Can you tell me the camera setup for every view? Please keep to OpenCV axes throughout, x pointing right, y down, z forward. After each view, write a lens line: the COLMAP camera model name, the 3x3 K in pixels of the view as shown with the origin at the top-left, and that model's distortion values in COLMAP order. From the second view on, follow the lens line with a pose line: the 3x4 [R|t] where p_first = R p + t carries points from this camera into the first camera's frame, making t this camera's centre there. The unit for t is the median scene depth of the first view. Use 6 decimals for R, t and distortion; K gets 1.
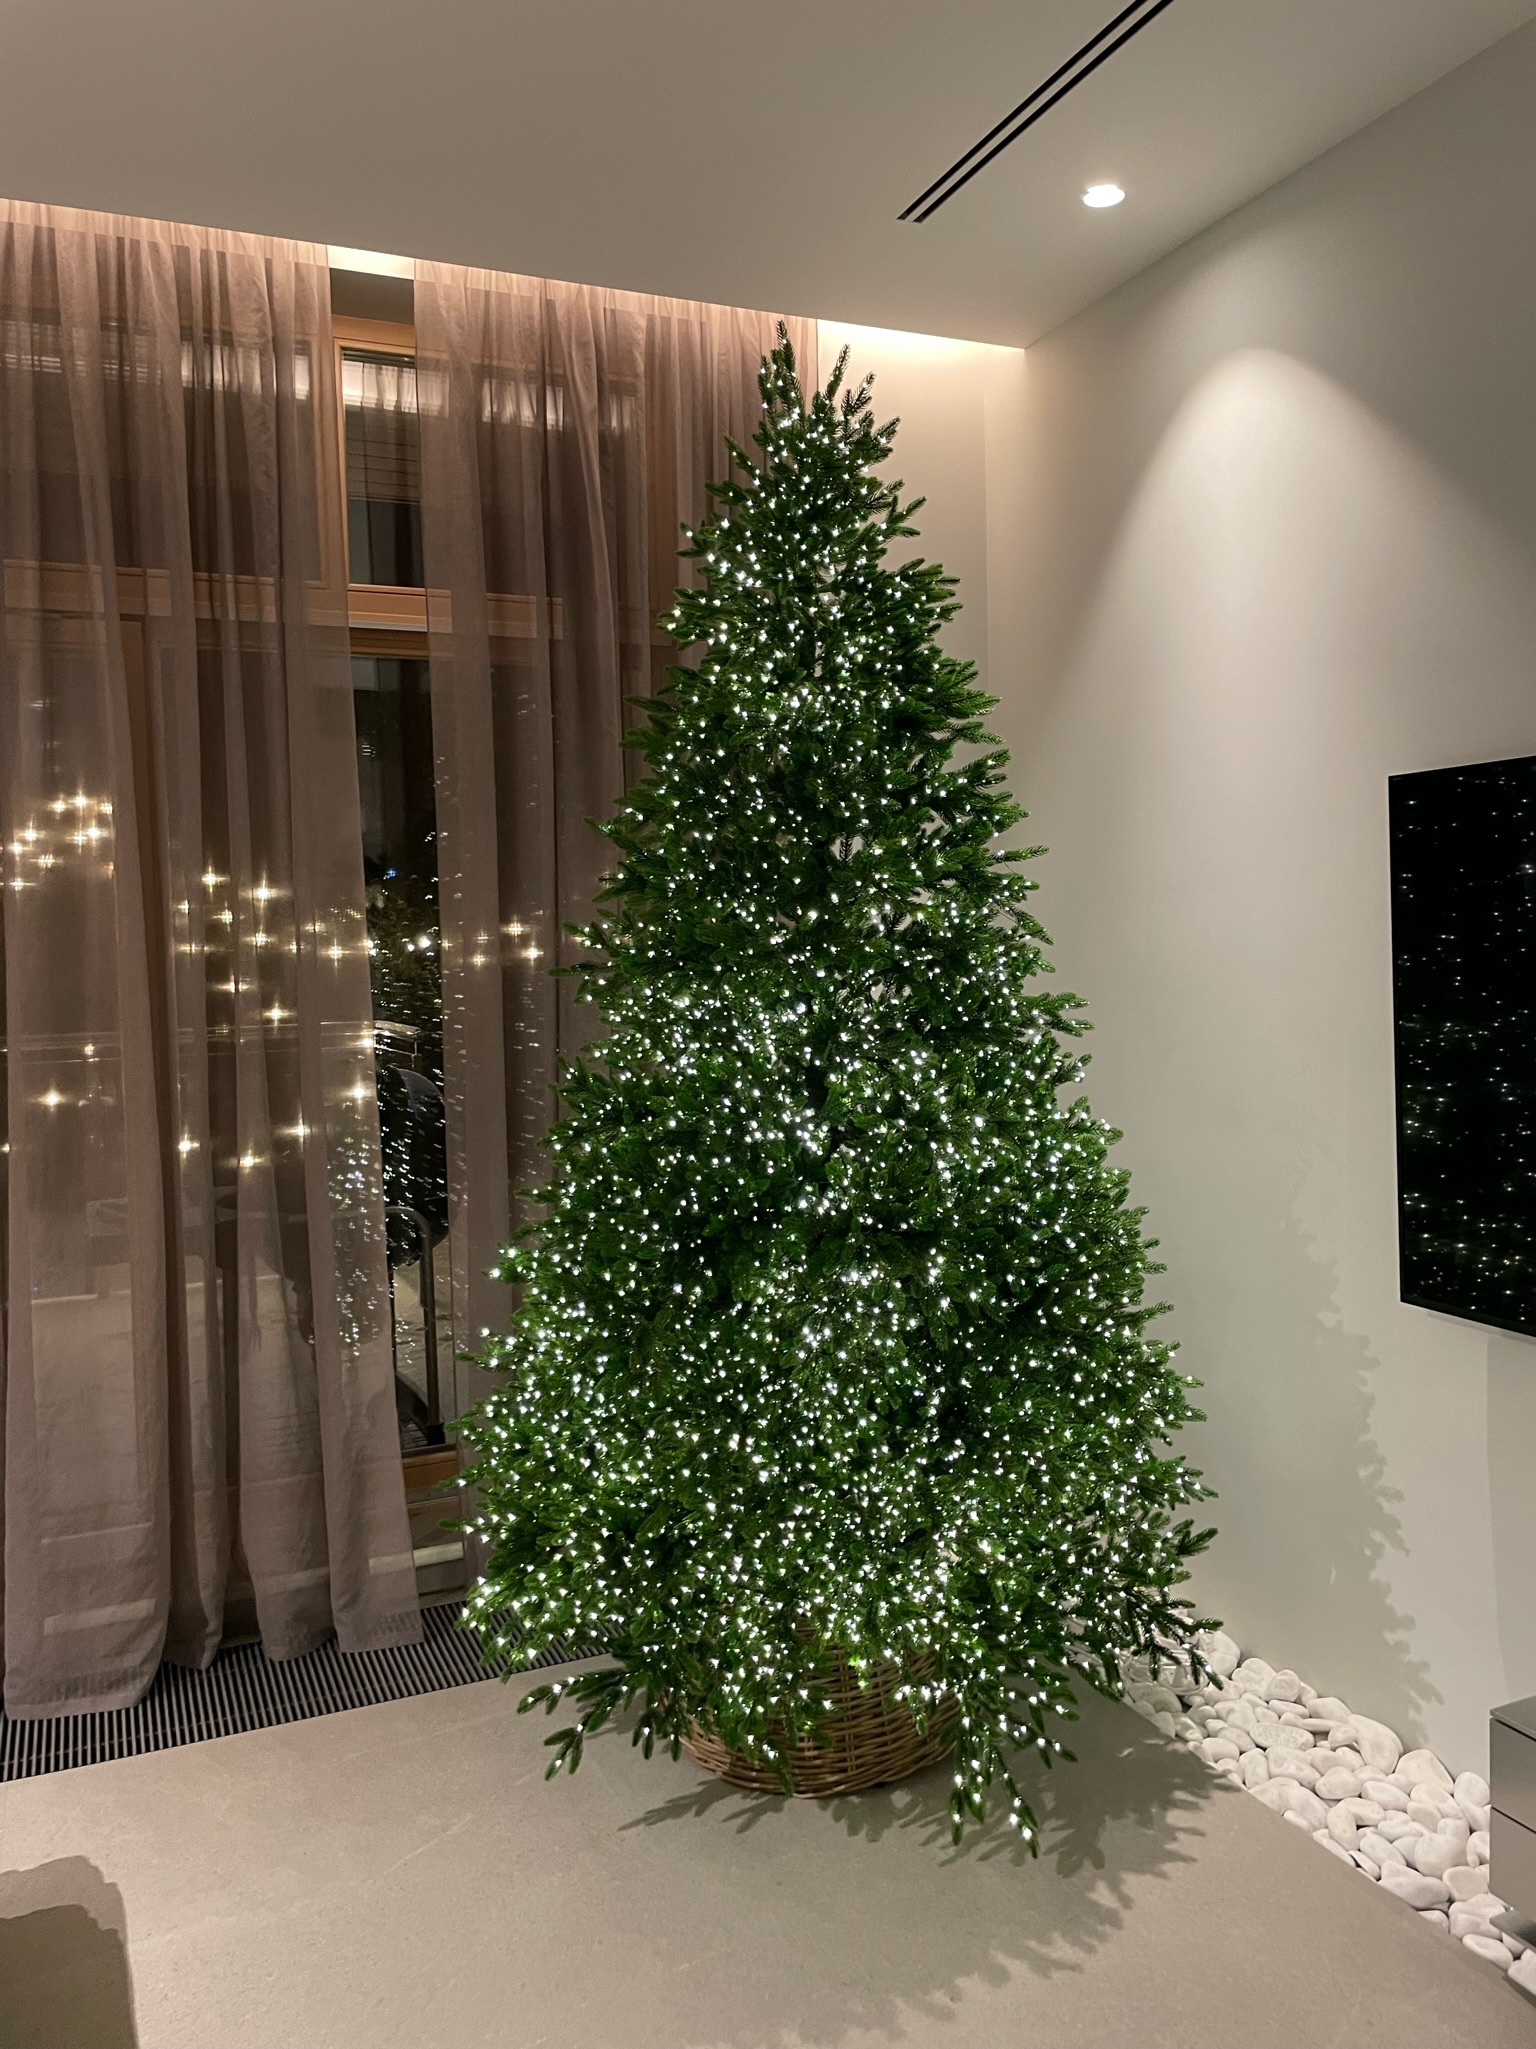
lens RADIAL K [[1553.2, 0, 757.7], [0, 1553.2, 1014.3], [0, 0, 1]] dist [0.080743, -0.116704]
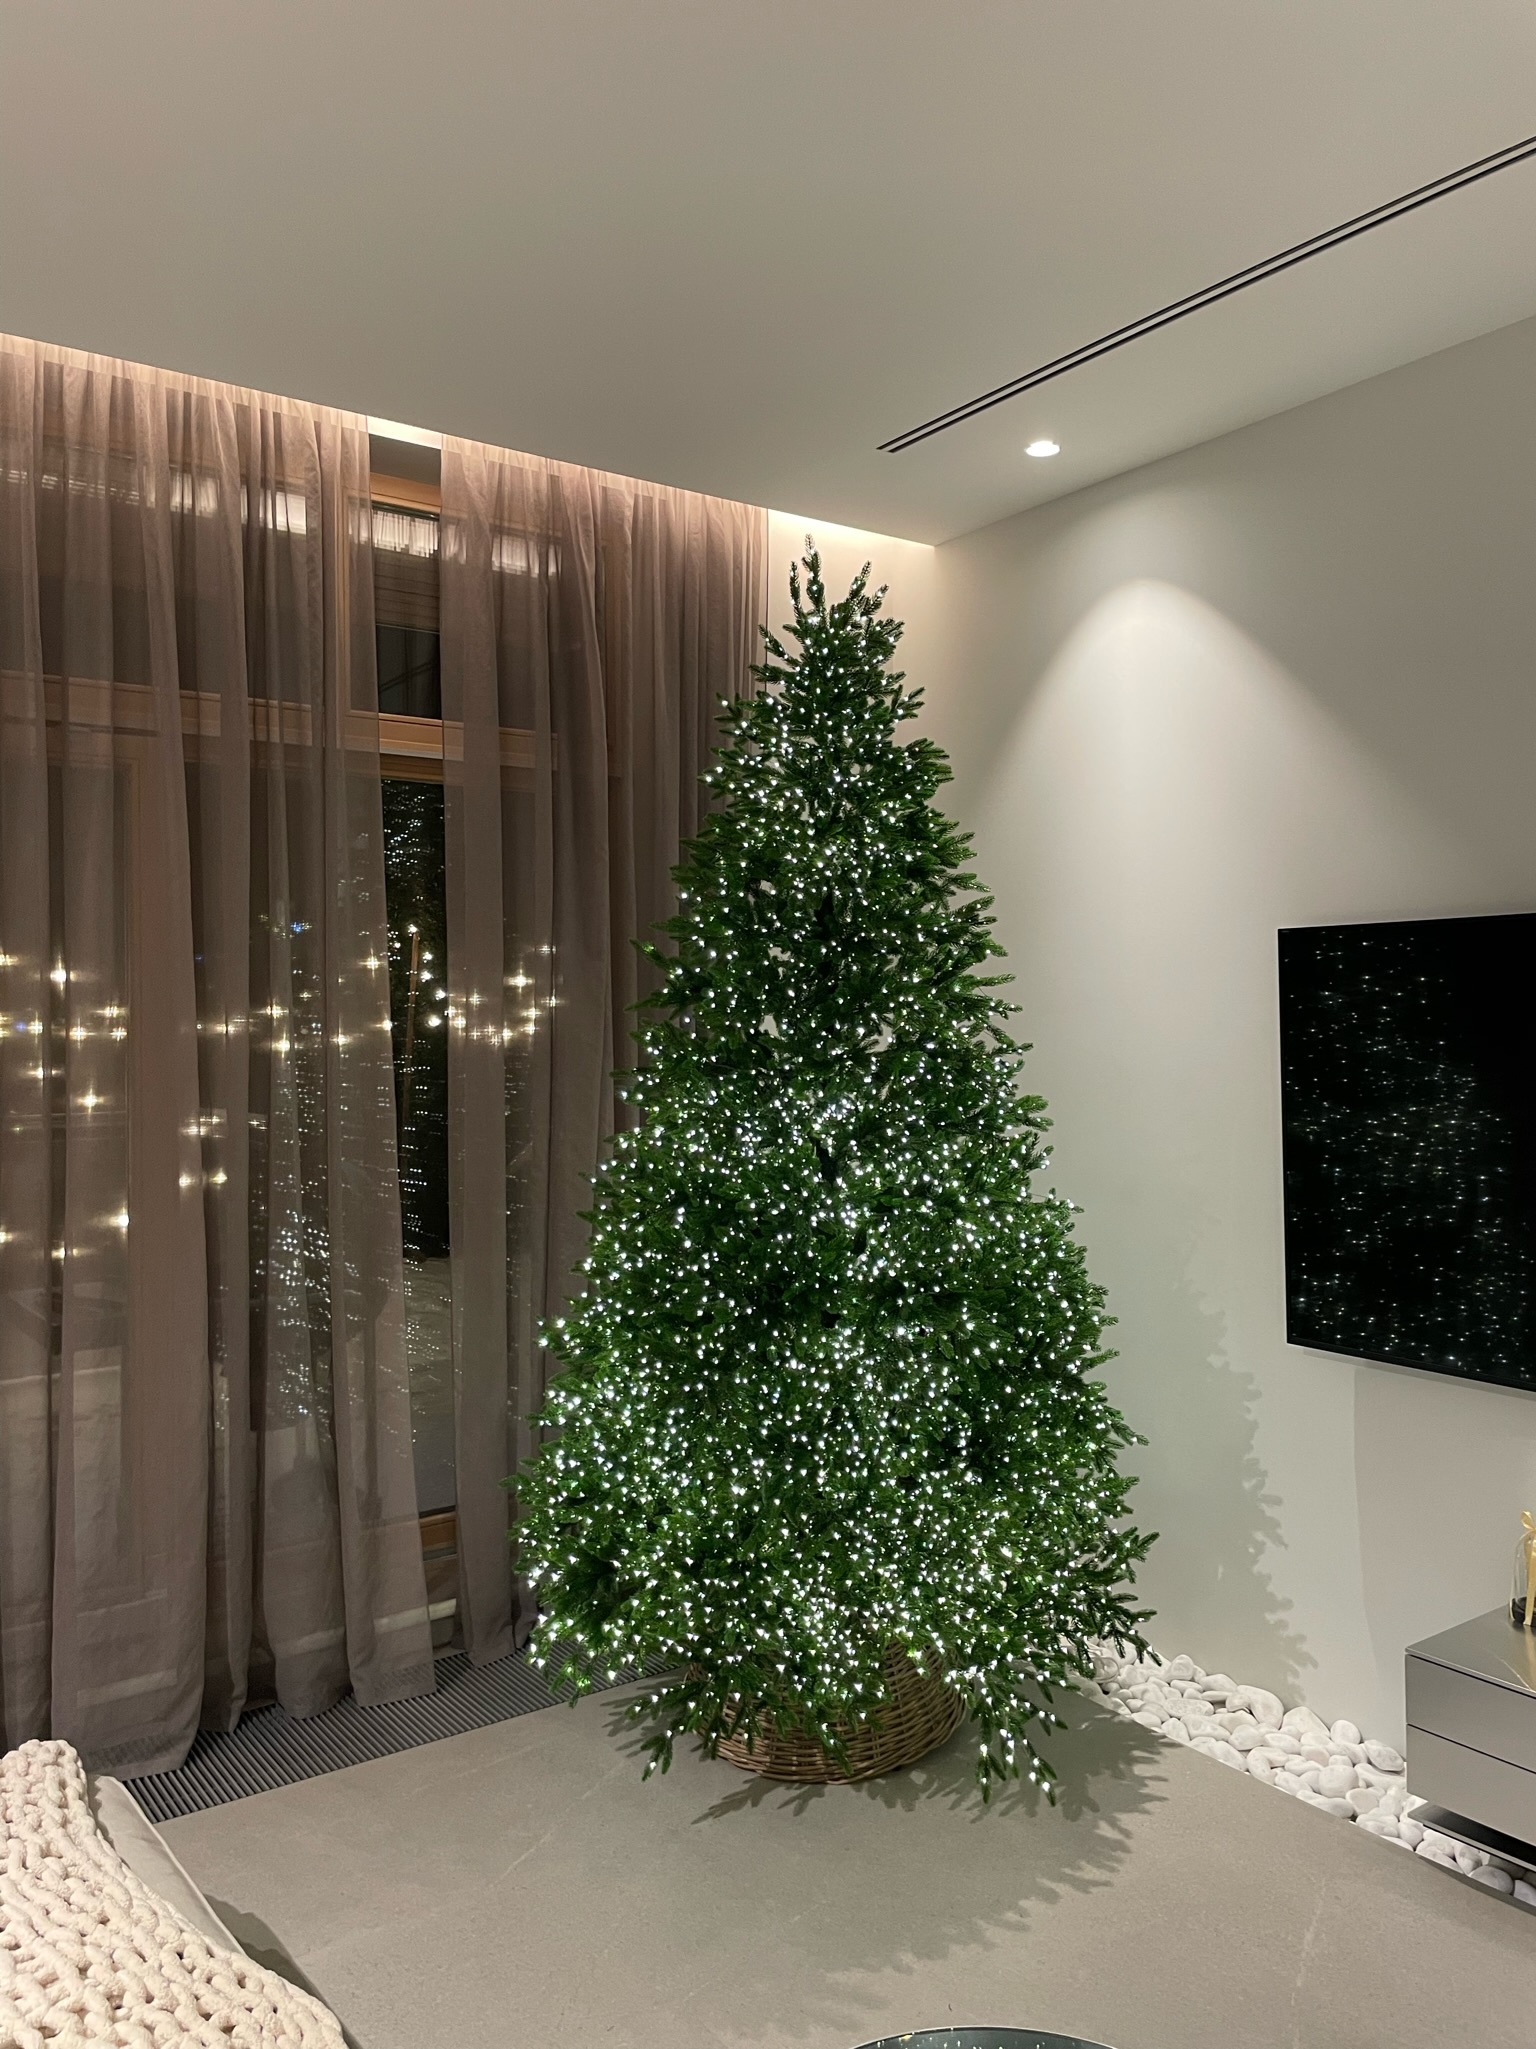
lens RADIAL K [[1571.7, 0, 773.5], [0, 1571.7, 1027.4], [0, 0, 1]] dist [0.078890, -0.114554]
pose [[0.975058, 0.015904, 0.221381, -0.274518], [-0.006154, 0.998983, -0.044661, -0.010680], [-0.221866, 0.042185, 0.974164, -0.157677]]
